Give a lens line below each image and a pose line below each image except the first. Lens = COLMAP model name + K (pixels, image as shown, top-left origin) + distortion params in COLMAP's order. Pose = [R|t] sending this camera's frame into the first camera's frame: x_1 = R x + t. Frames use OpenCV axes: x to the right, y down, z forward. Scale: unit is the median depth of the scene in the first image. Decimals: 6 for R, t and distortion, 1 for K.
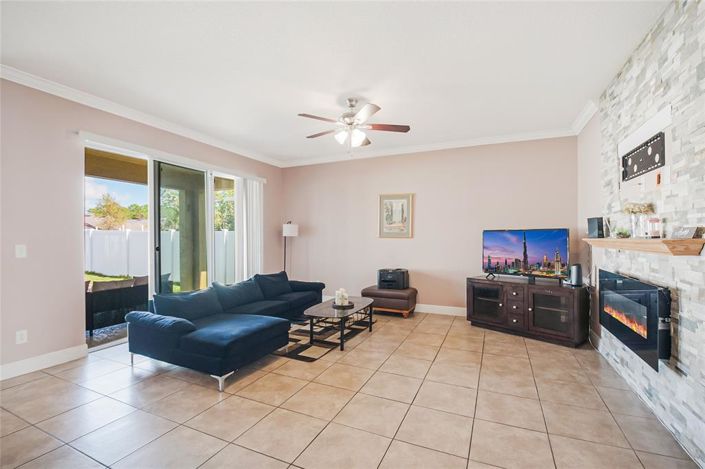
lens RADIAL K [[308.7, 0, 353.8], [0, 308.7, 235.4], [0, 0, 1]] dist [0.012120, -0.015866]
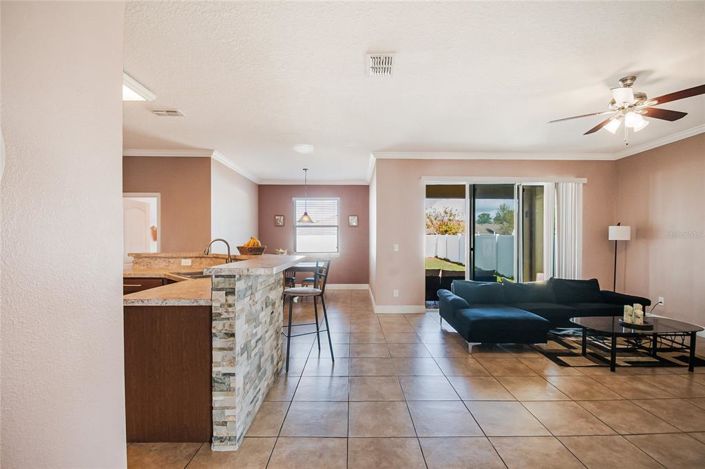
lens RADIAL K [[308.7, 0, 356.3], [0, 308.7, 242.2], [0, 0, 1]] dist [0.012120, -0.015866]
pose [[0.423079, 0.008405, -0.906054, 0.400314], [0.000579, 0.999954, 0.009546, -0.001041], [0.906093, -0.004564, 0.423055, -0.020184]]
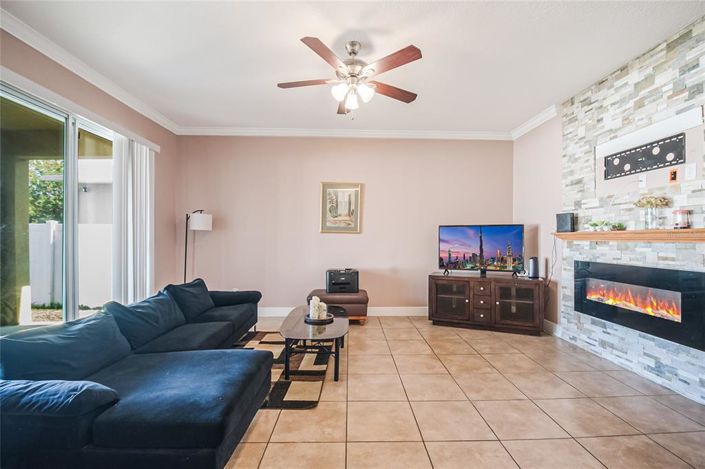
lens RADIAL K [[308.7, 0, 351.1], [0, 308.7, 237.6], [0, 0, 1]] dist [0.012120, -0.015866]
pose [[0.900732, 0.006861, 0.434320, -0.301895], [-0.007976, 0.999968, 0.000745, 0.027022], [-0.434301, -0.004135, 0.900758, 0.292343]]
